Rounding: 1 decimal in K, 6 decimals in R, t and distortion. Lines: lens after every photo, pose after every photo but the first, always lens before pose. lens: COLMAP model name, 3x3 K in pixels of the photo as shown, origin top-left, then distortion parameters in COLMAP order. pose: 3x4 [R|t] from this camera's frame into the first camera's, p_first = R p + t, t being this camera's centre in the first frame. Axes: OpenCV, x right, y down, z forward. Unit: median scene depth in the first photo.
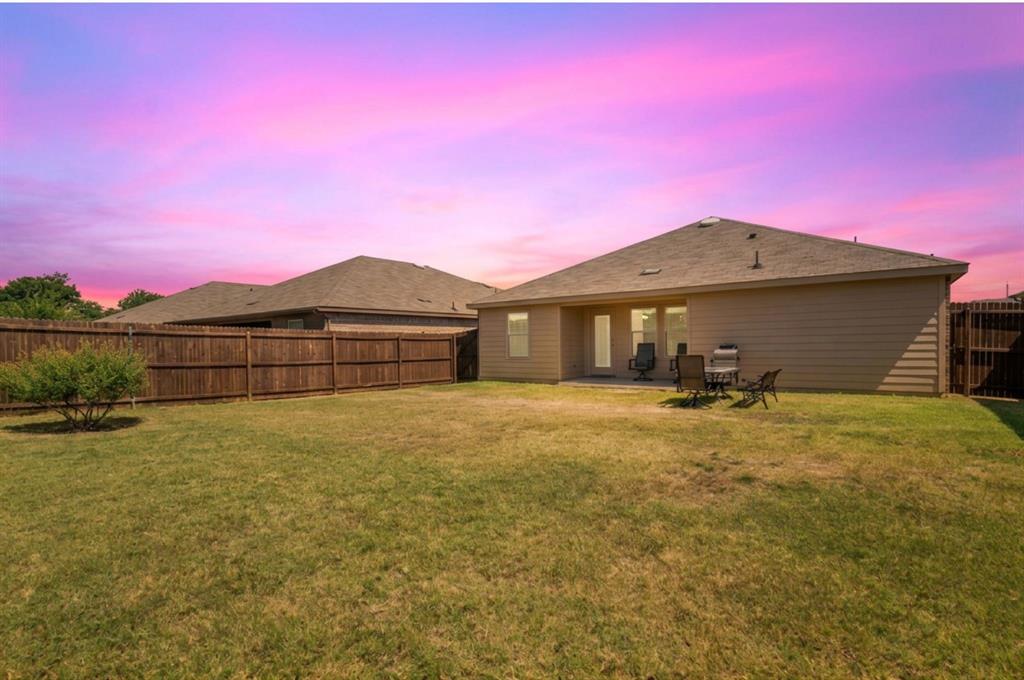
lens RADIAL K [[477.7, 0, 515.4], [0, 477.7, 336.1], [0, 0, 1]] dist [-0.001072, -0.000164]
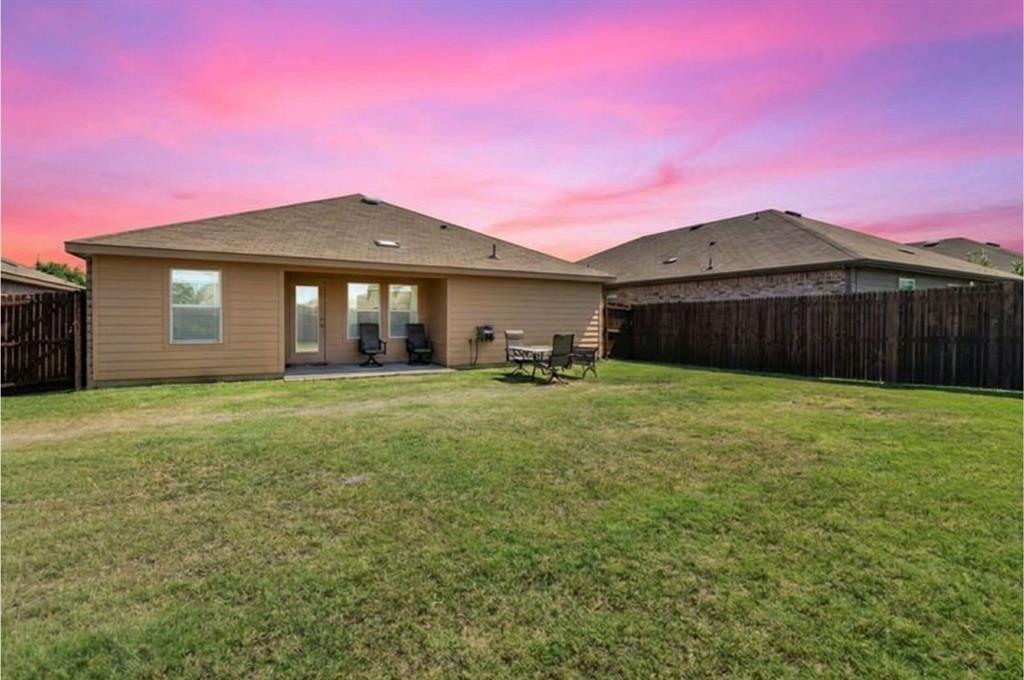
lens RADIAL K [[477.7, 0, 515.4], [0, 477.7, 336.1], [0, 0, 1]] dist [-0.001072, -0.000164]
pose [[0.422094, -0.010213, 0.906494, -0.457933], [-0.024873, 0.999430, 0.022842, 0.012718], [-0.906211, -0.032189, 0.421599, 0.435945]]
